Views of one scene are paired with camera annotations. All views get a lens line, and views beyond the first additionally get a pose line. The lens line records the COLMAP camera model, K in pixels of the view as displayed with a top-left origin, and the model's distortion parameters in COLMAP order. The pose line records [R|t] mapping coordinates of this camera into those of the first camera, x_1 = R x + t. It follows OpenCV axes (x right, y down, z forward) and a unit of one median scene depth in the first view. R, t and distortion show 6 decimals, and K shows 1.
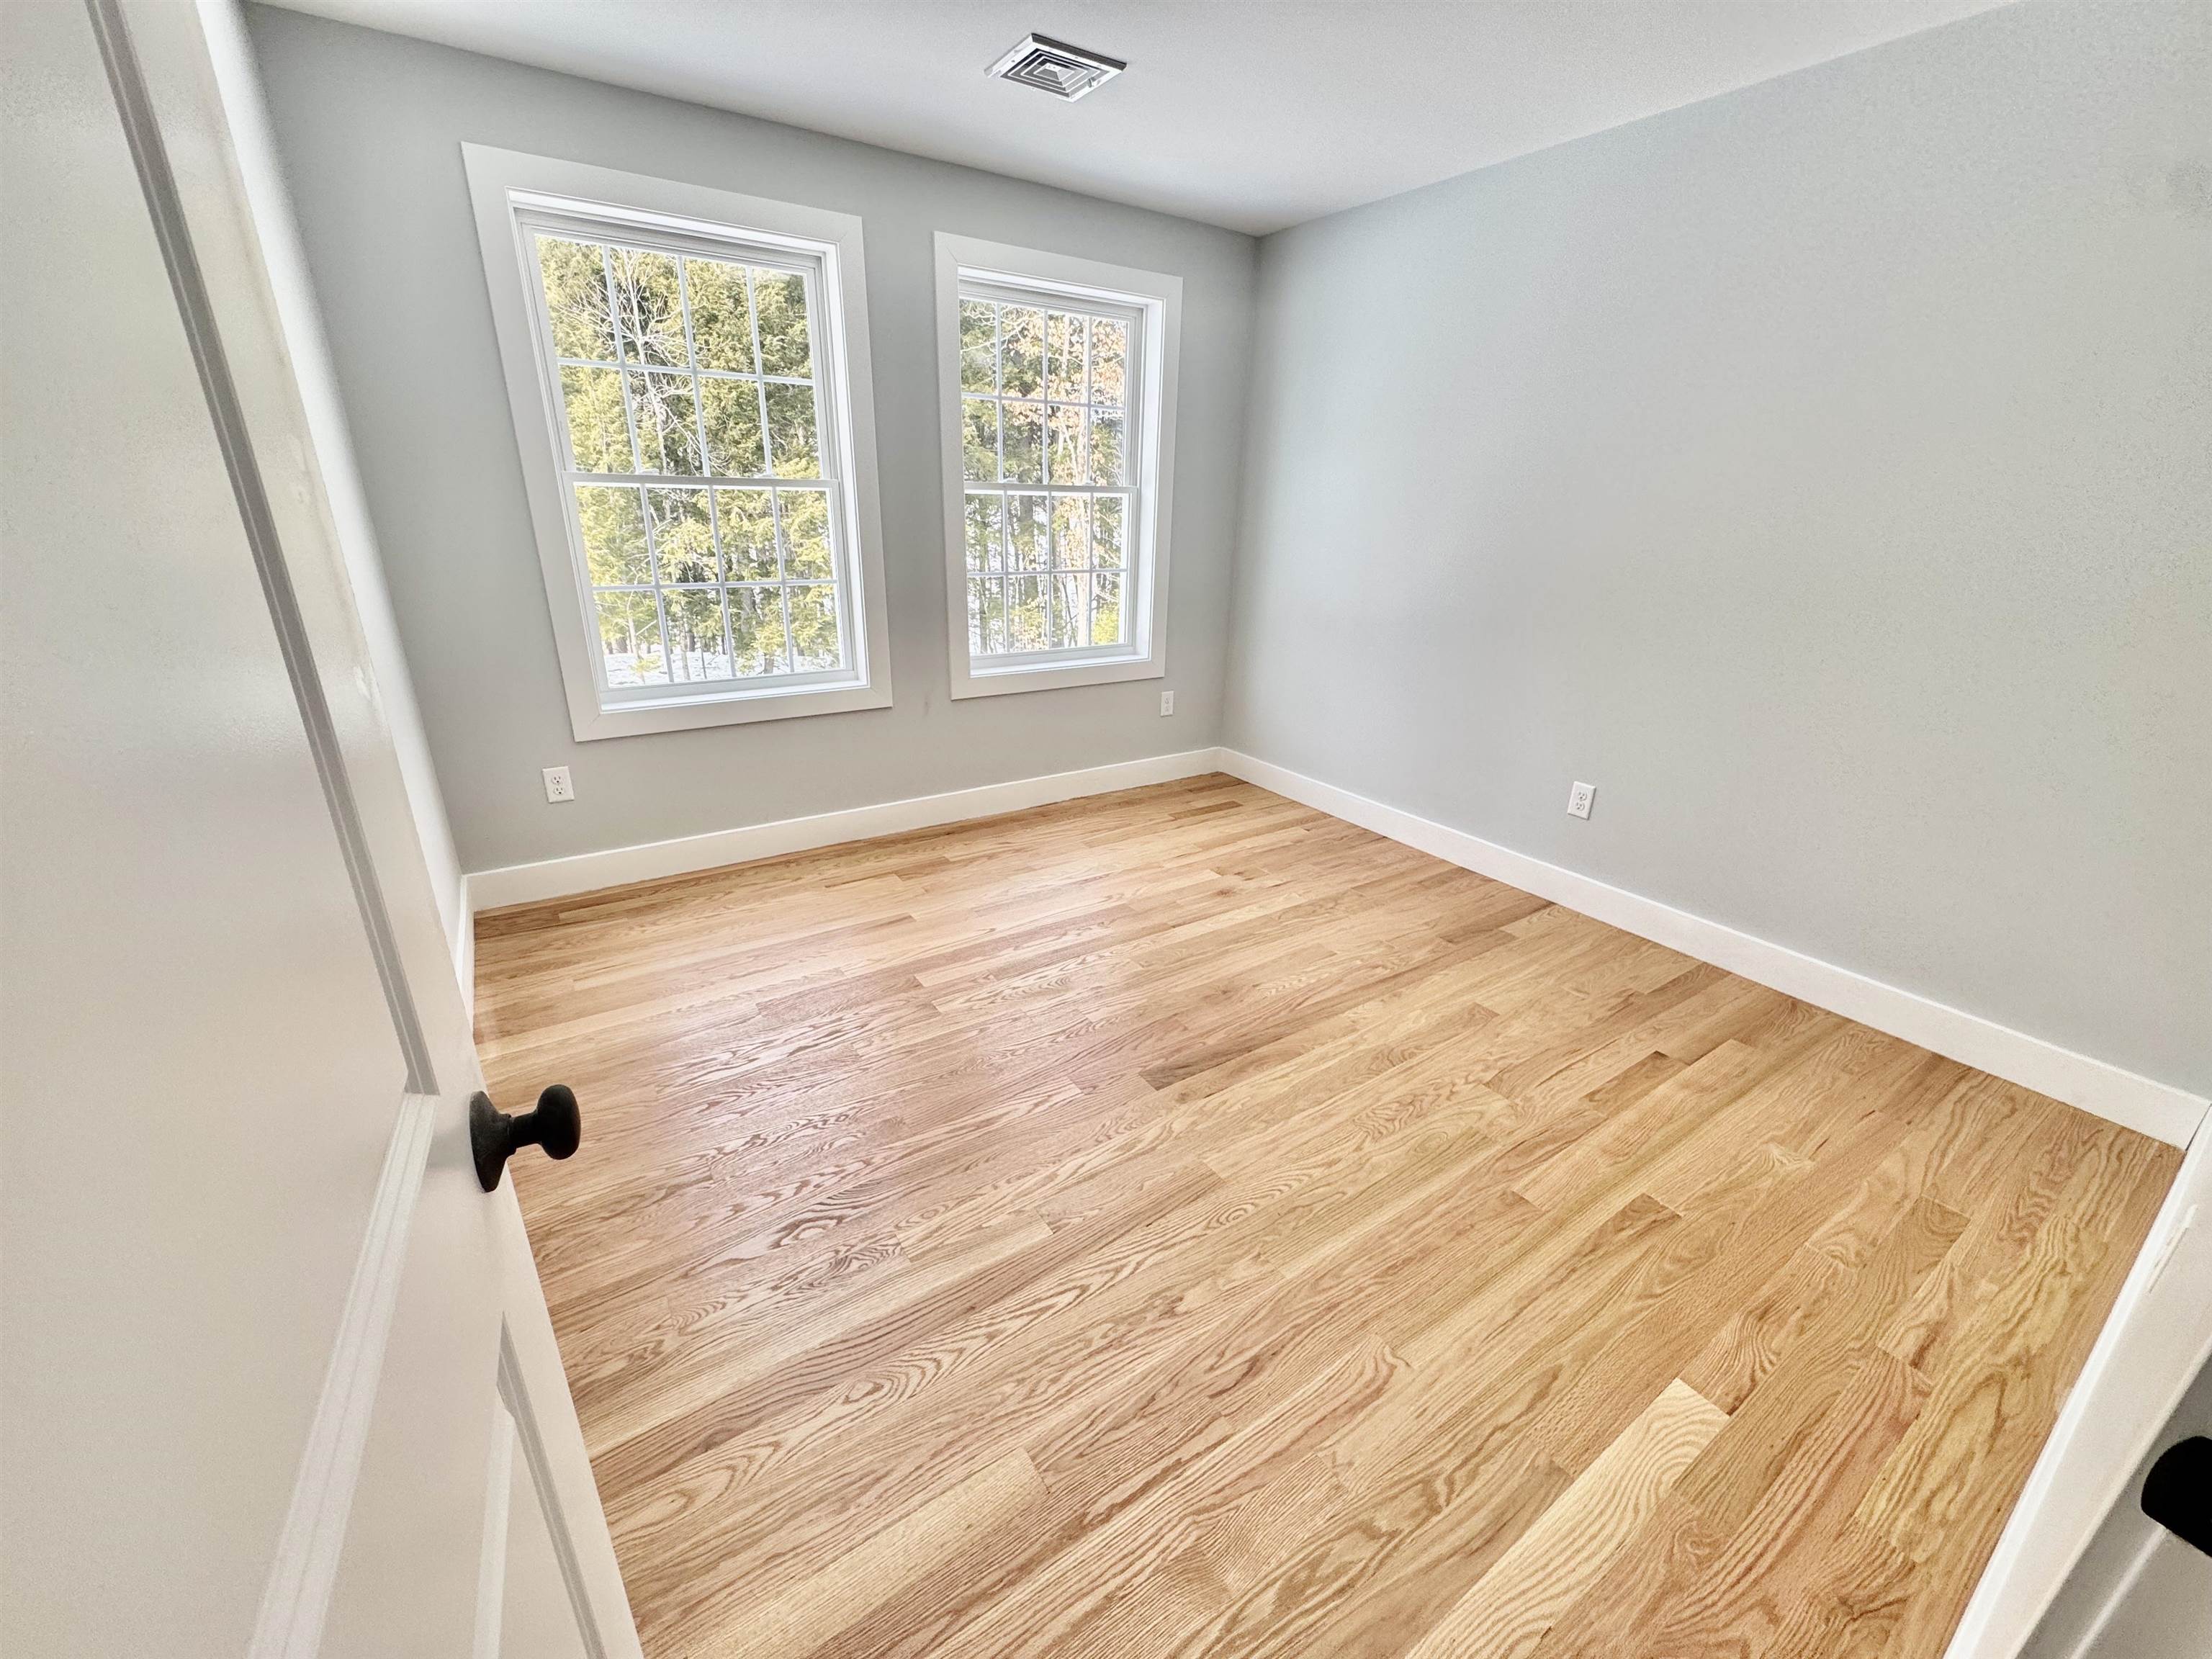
lens RADIAL K [[885.6, 0, 1102.8], [0, 885.6, 829.5], [0, 0, 1]] dist [0.001248, -0.000017]
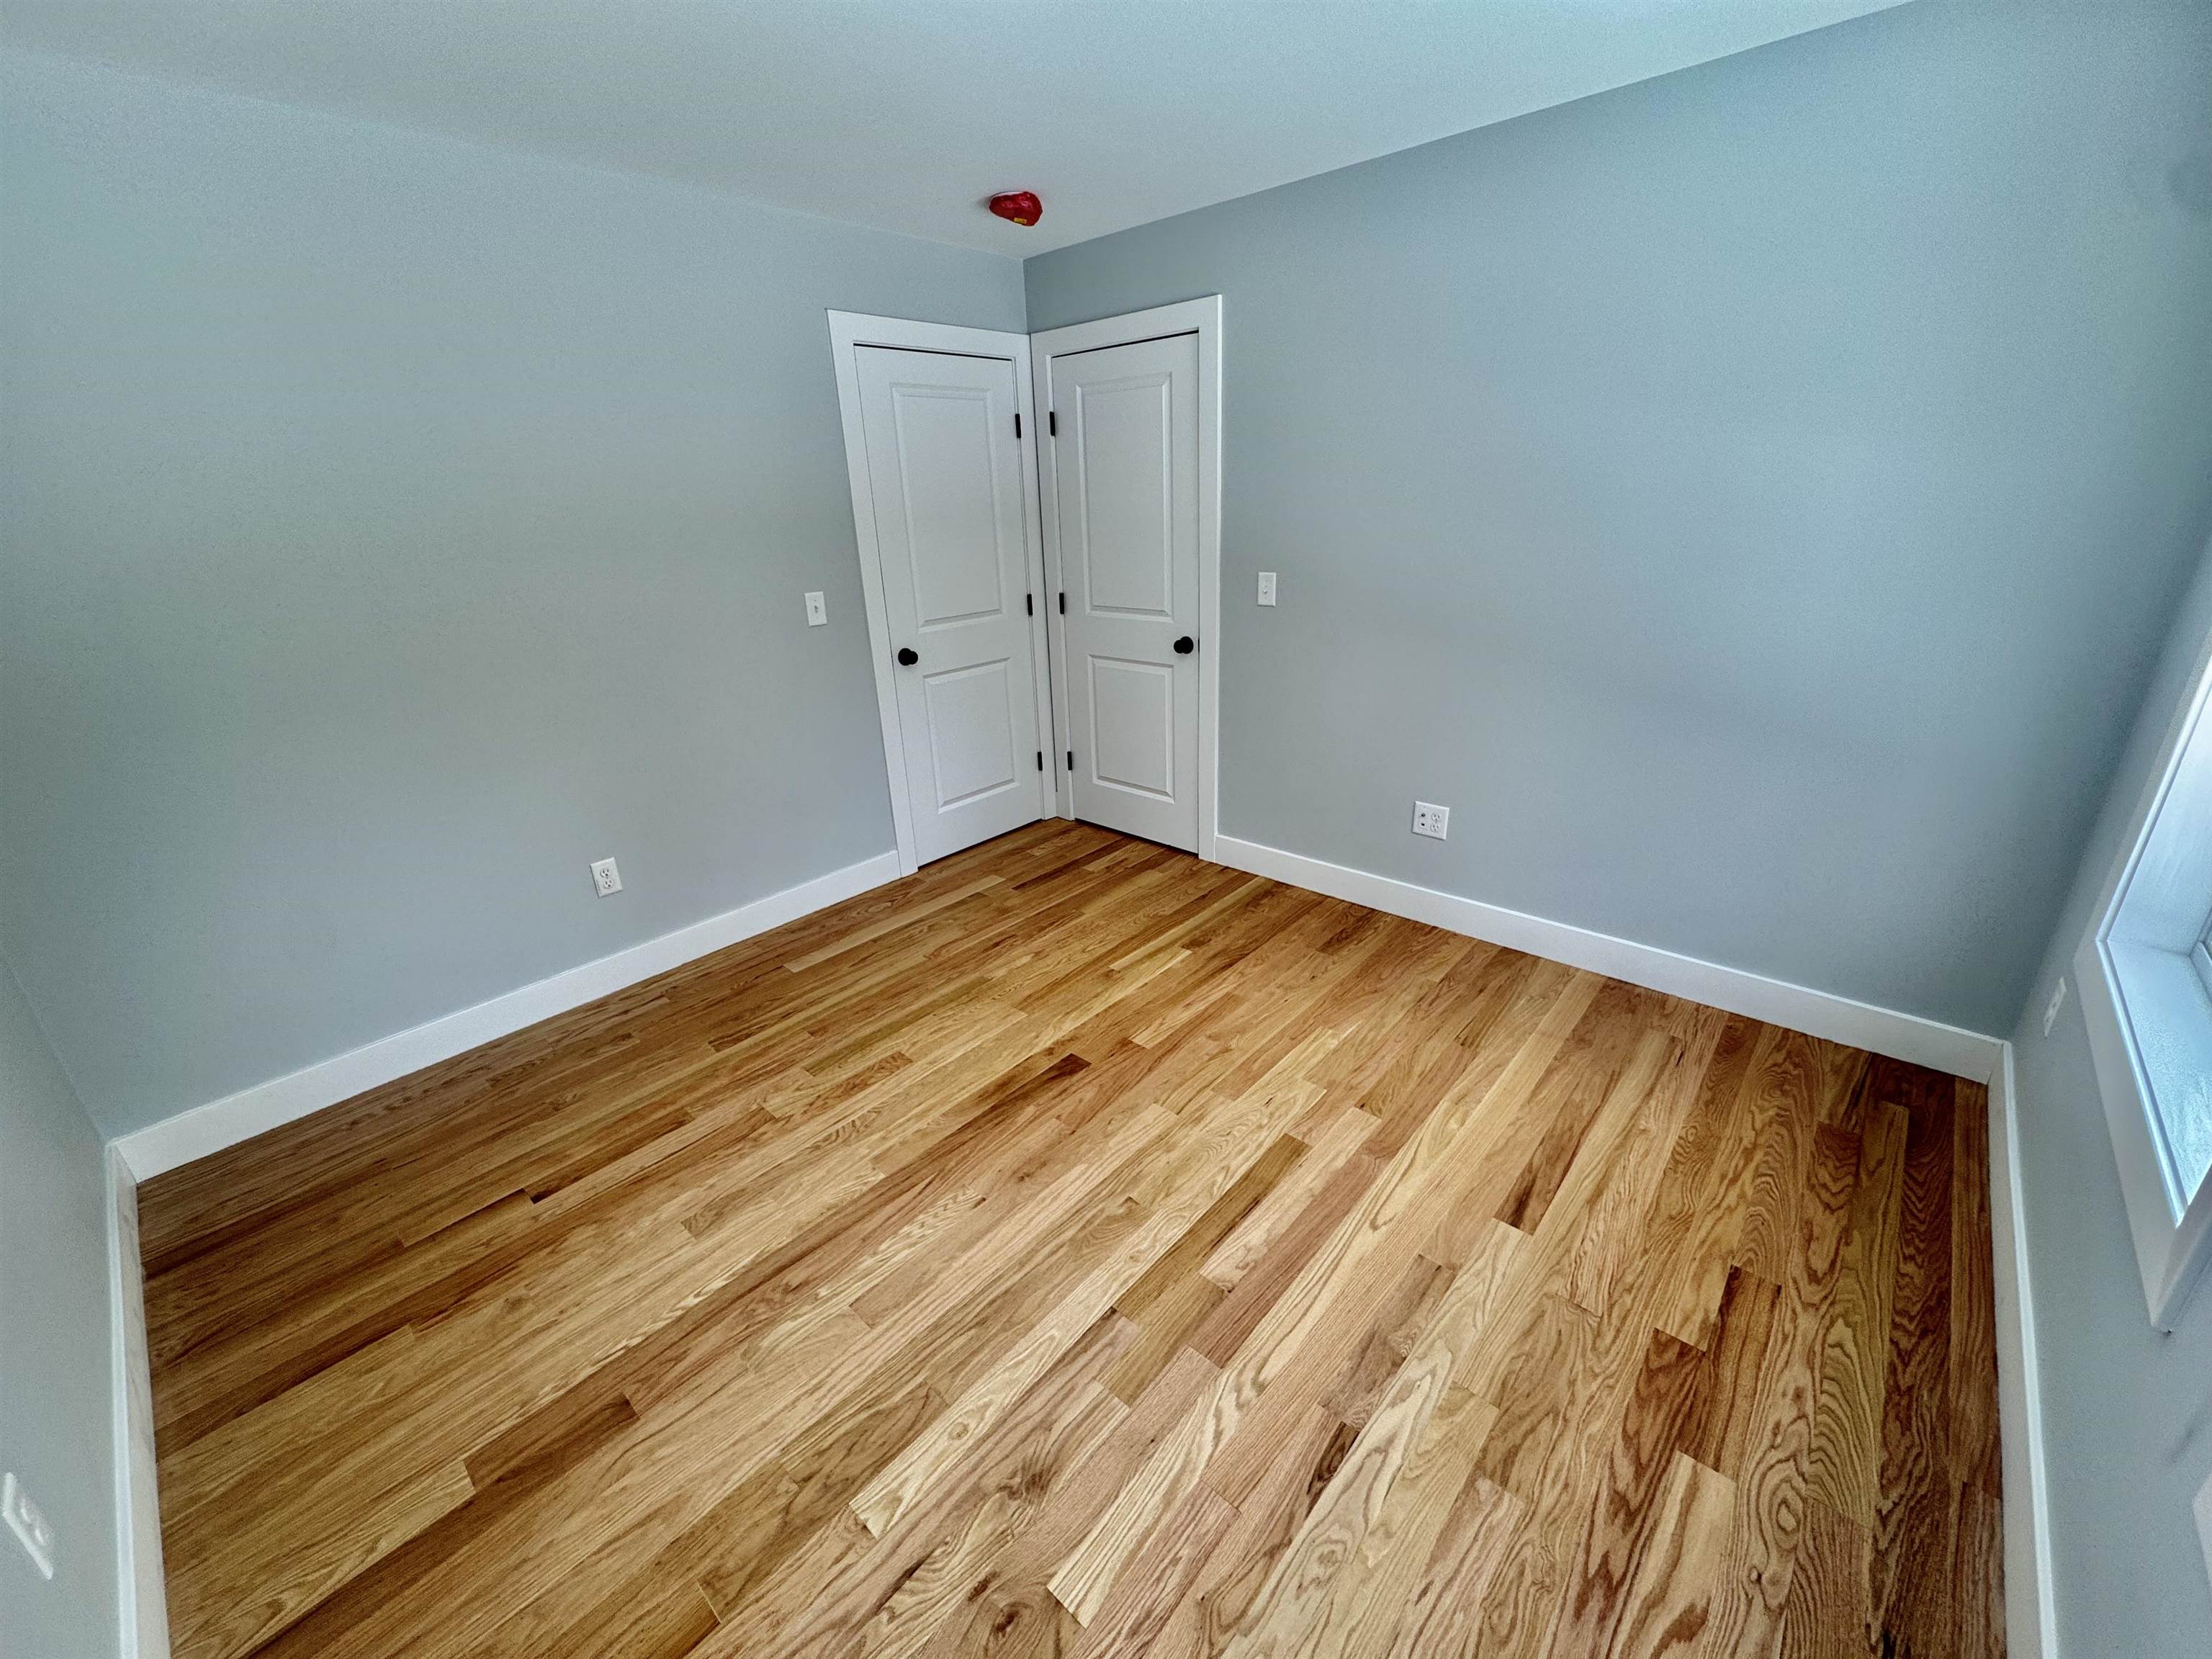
lens RADIAL K [[885.6, 0, 1104.1], [0, 885.6, 828.2], [0, 0, 1]] dist [0.001248, -0.000017]
pose [[-0.968593, 0.104663, -0.225551, 0.218485], [-0.069984, 0.755677, 0.651195, -0.611081], [0.238599, 0.646528, -0.724619, 1.434764]]
